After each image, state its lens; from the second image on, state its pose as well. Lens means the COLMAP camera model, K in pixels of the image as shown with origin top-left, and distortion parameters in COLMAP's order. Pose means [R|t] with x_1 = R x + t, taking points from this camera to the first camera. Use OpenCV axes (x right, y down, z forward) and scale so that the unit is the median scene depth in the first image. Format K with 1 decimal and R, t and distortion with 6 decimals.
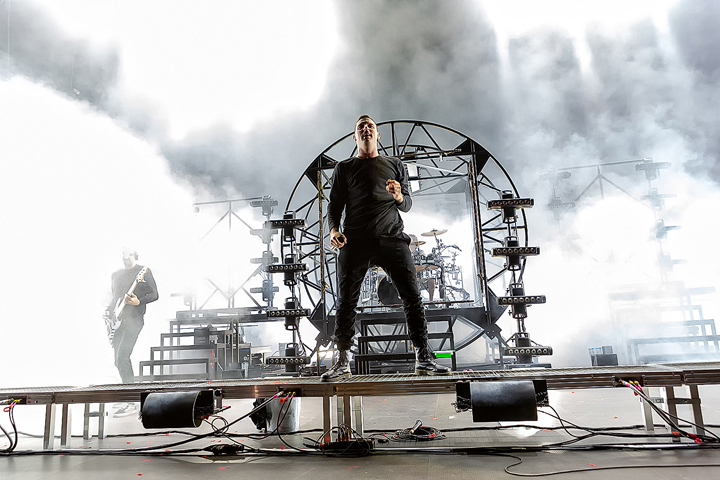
lens RADIAL K [[494.9, 0, 360.0], [0, 494.9, 240.0], [0, 0, 1]] dist [-0.026832, 0.025358]
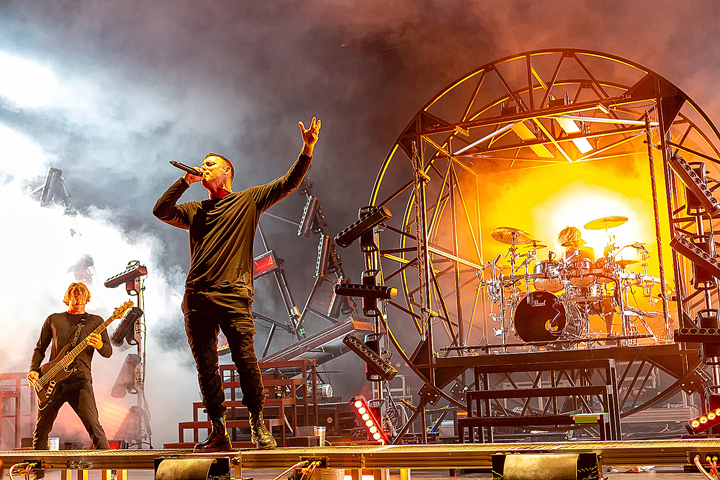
lens RADIAL K [[919.8, 0, 360.0], [0, 919.8, 240.0], [0, 0, 1]] dist [-0.031277, -0.028231]
pose [[0.969064, -0.034783, -0.244344, 0.148527], [0.045087, 0.998309, 0.036699, -0.057533], [0.242655, -0.046580, 0.968994, -0.220774]]
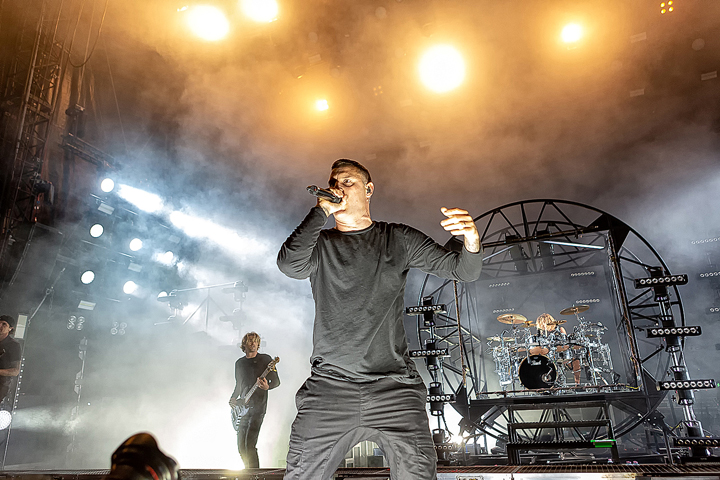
lens RADIAL K [[519.4, 0, 360.0], [0, 519.4, 240.0], [0, 0, 1]] dist [-0.009095, 0.004933]
pose [[0.976666, -0.061510, -0.205767, -0.047409], [0.033311, 0.989899, -0.137802, -0.029335], [0.212165, 0.127732, 0.968850, -0.095495]]
